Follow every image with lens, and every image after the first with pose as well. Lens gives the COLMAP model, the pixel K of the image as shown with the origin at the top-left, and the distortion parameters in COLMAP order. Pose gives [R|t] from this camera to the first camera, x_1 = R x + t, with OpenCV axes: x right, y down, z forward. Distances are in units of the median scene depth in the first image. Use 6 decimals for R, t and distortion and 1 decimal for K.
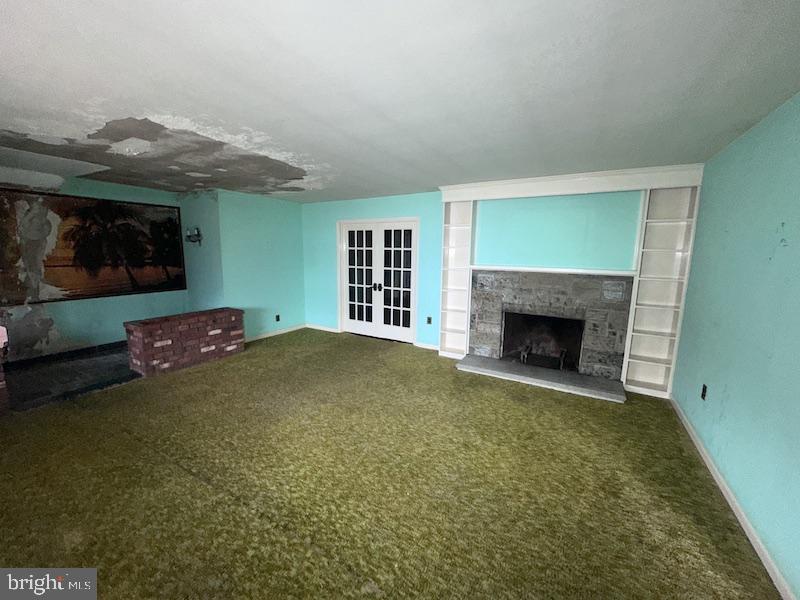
lens RADIAL K [[318.3, 0, 400.0], [0, 318.3, 300.0], [0, 0, 1]] dist [-0.003058, 0.000056]
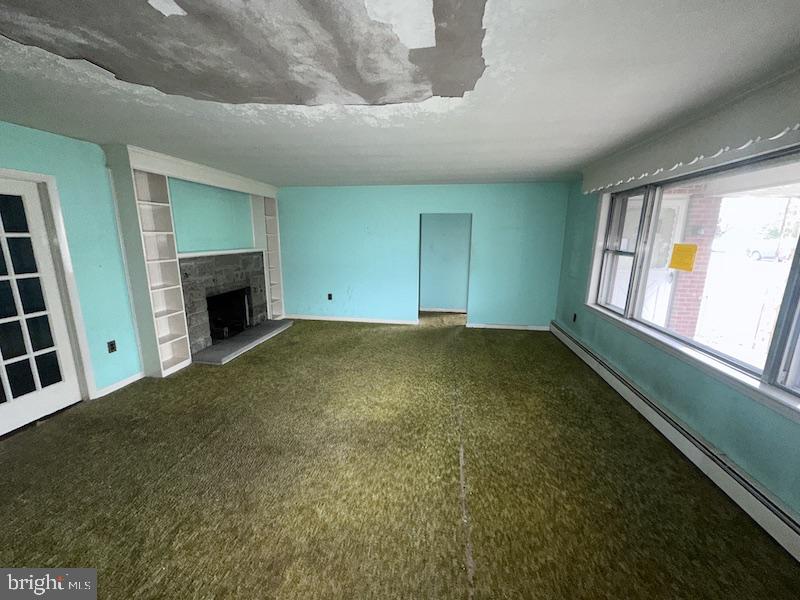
lens RADIAL K [[318.3, 0, 400.0], [0, 318.3, 300.0], [0, 0, 1]] dist [-0.003058, 0.000056]
pose [[-0.363581, -0.205867, 0.908531, -0.746408], [0.127379, 0.955129, 0.267401, -0.134899], [-0.922813, 0.212949, -0.321044, 0.707133]]
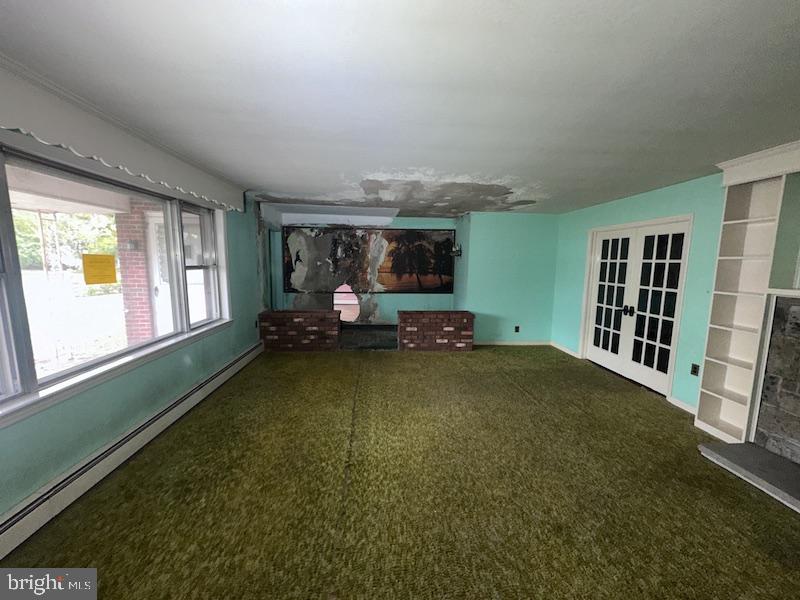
lens RADIAL K [[318.3, 0, 400.0], [0, 318.3, 300.0], [0, 0, 1]] dist [-0.003058, 0.000056]
pose [[0.558797, 0.095750, -0.823758, 0.302454], [-0.132378, 0.990874, 0.025377, -0.015126], [0.818671, 0.094867, 0.566373, 0.133025]]
